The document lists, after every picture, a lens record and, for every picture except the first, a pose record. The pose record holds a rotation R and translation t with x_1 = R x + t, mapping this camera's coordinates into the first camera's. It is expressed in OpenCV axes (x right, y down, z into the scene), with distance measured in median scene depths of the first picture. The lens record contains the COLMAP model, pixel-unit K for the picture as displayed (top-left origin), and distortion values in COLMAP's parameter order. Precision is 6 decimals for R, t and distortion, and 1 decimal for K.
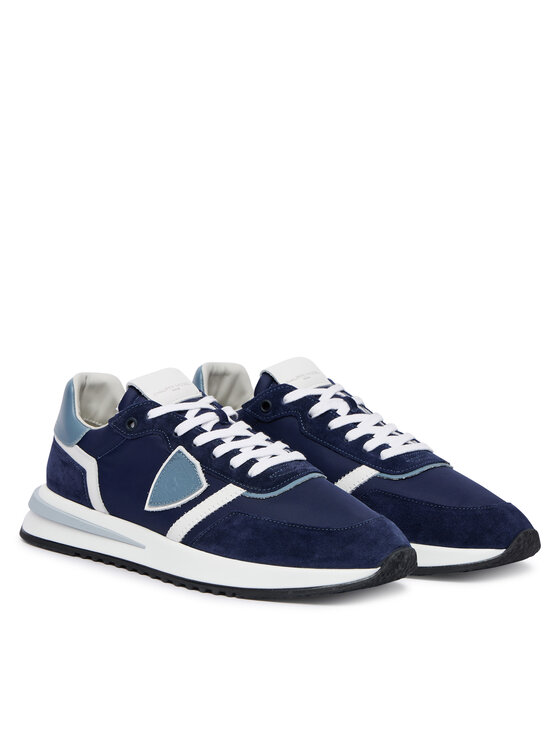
lens RADIAL K [[2155.6, 0, 280.0], [0, 2155.6, 373.0], [0, 0, 1]] dist [0.111064, 0.250004]
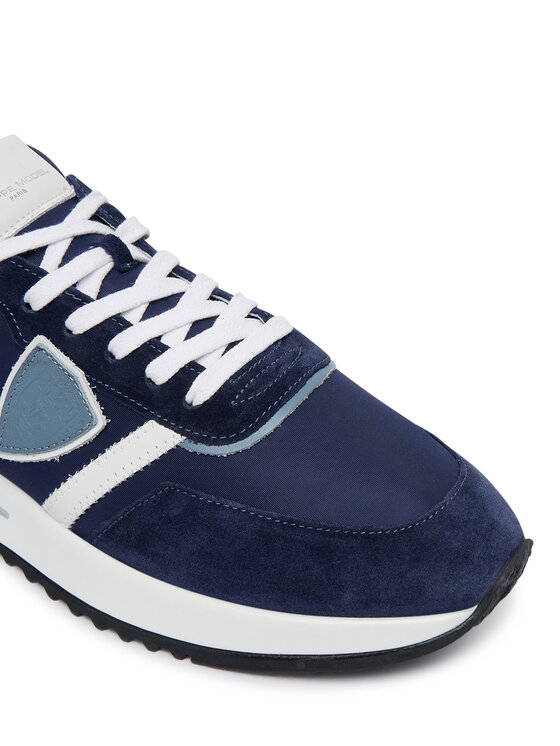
lens RADIAL K [[840.1, 0, 280.0], [0, 840.1, 373.0], [0, 0, 1]] dist [0.017501, 0.008771]
pose [[0.991667, -0.100805, 0.080214, -0.008216], [0.047322, 0.864167, 0.500976, -0.052963], [-0.119819, -0.493005, 0.861736, 0.832513]]
